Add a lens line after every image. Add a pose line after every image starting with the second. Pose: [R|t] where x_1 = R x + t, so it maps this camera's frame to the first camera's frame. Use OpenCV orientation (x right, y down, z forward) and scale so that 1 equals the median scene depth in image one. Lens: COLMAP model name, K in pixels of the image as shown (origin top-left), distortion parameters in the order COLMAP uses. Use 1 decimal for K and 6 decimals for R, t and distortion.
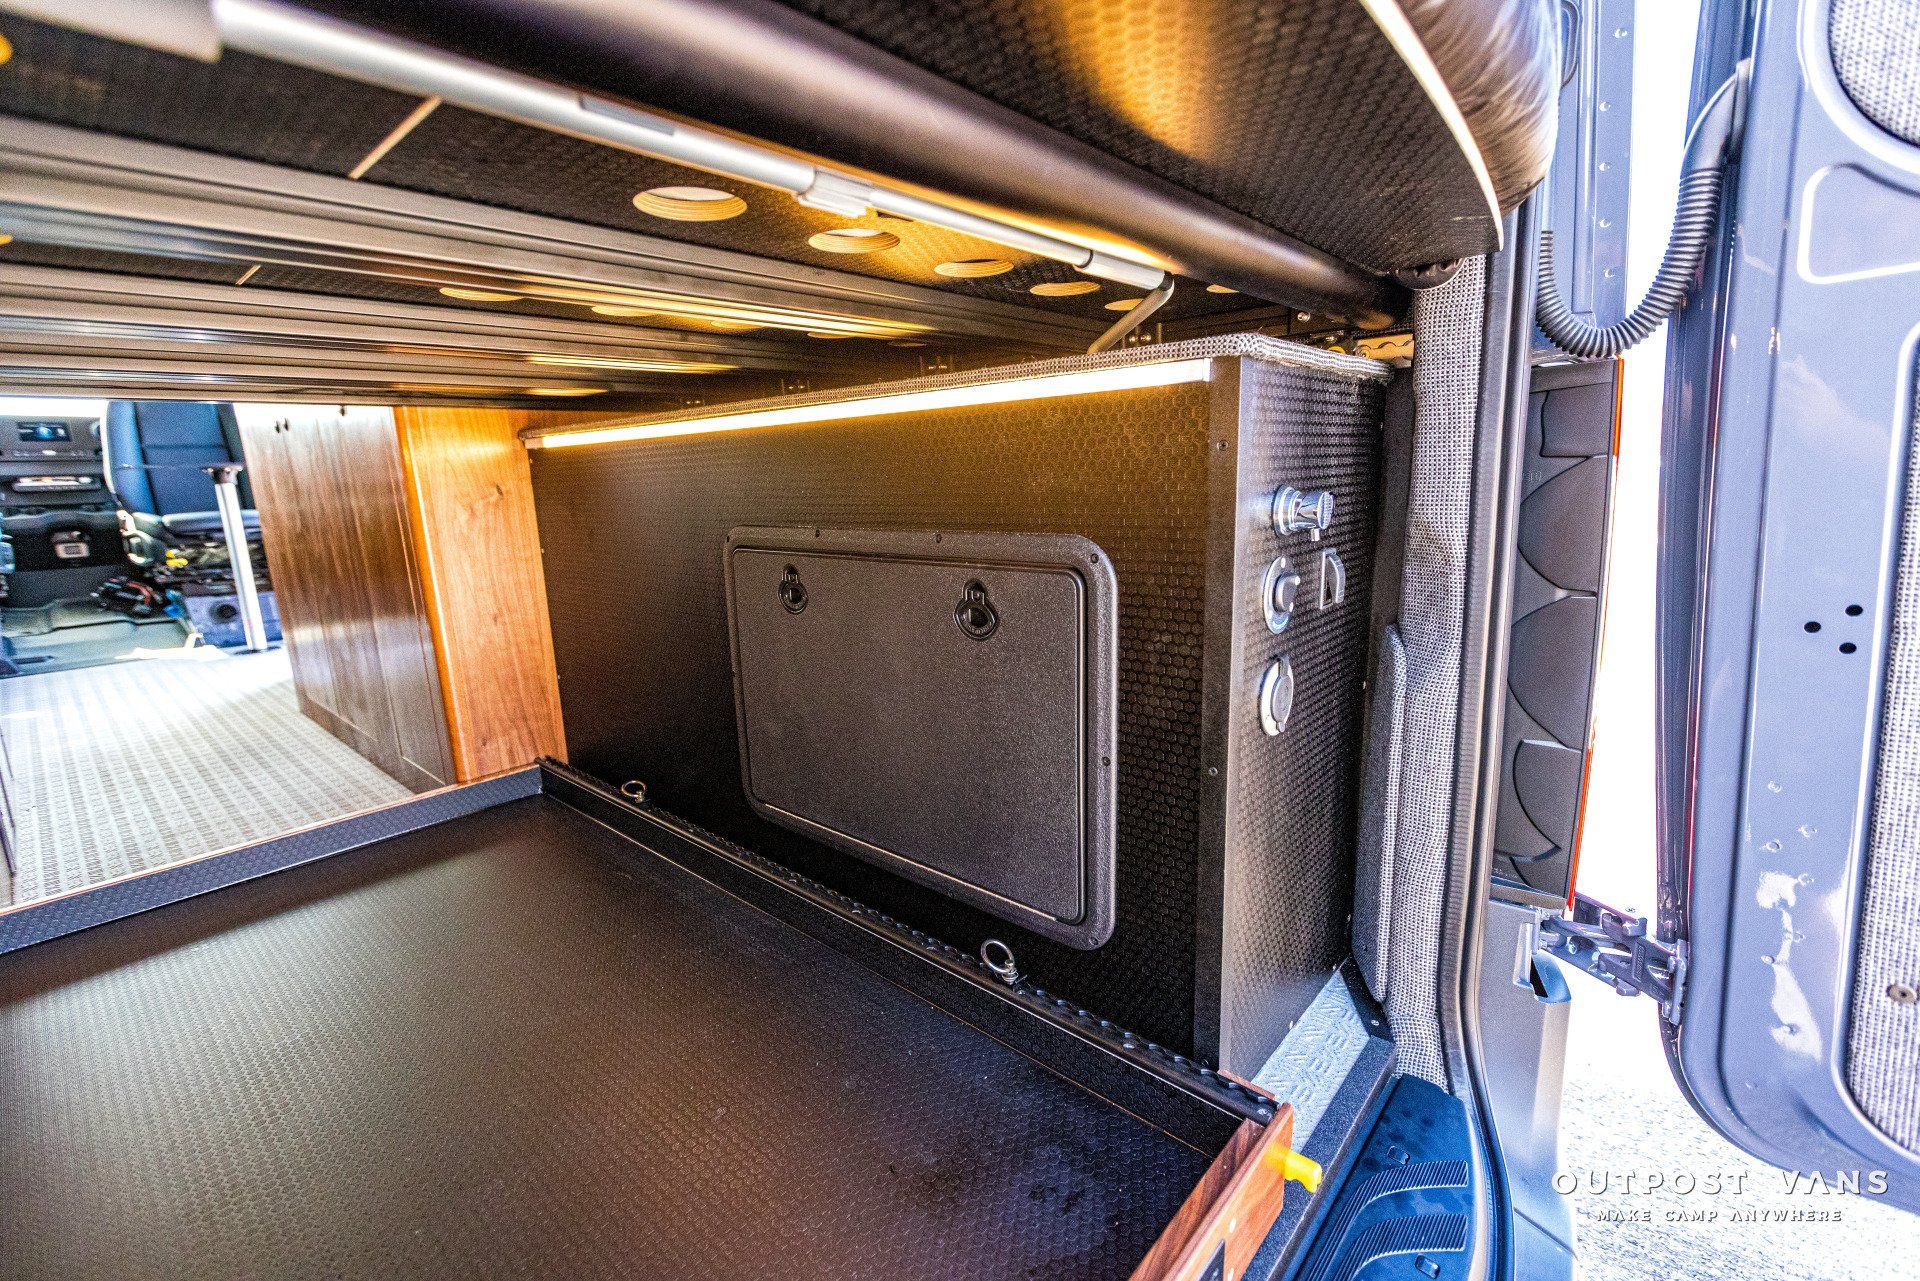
lens RADIAL K [[853.2, 0, 954.9], [0, 853.2, 645.3], [0, 0, 1]] dist [-0.000395, -0.000103]
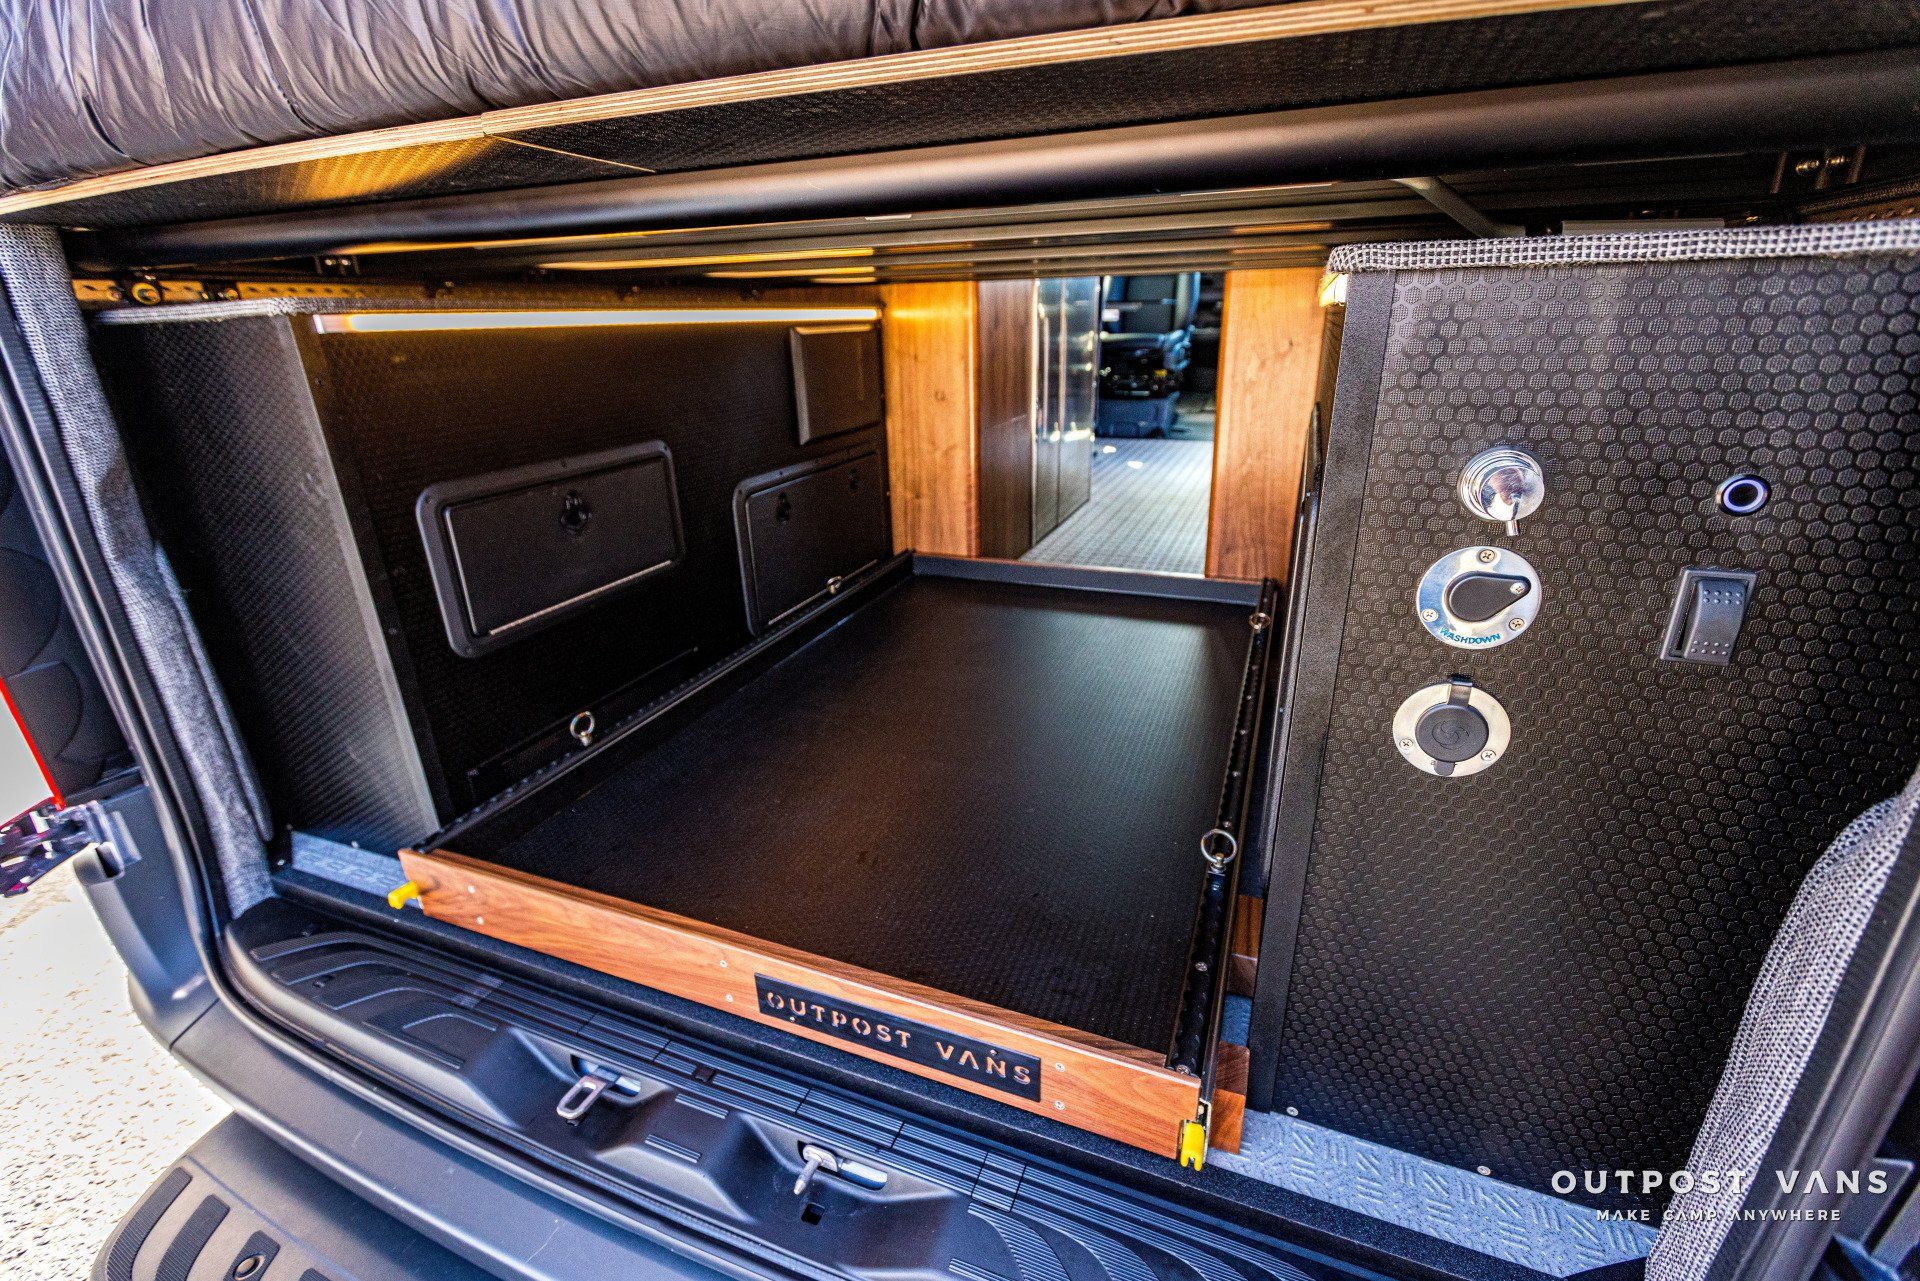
lens RADIAL K [[853.2, 0, 954.9], [0, 853.2, 645.3], [0, 0, 1]] dist [-0.000395, -0.000103]
pose [[0.342312, 0.368568, -0.864280, 0.438380], [-0.185329, 0.928266, 0.322452, -0.086104], [0.921127, 0.049797, 0.386063, 0.148901]]
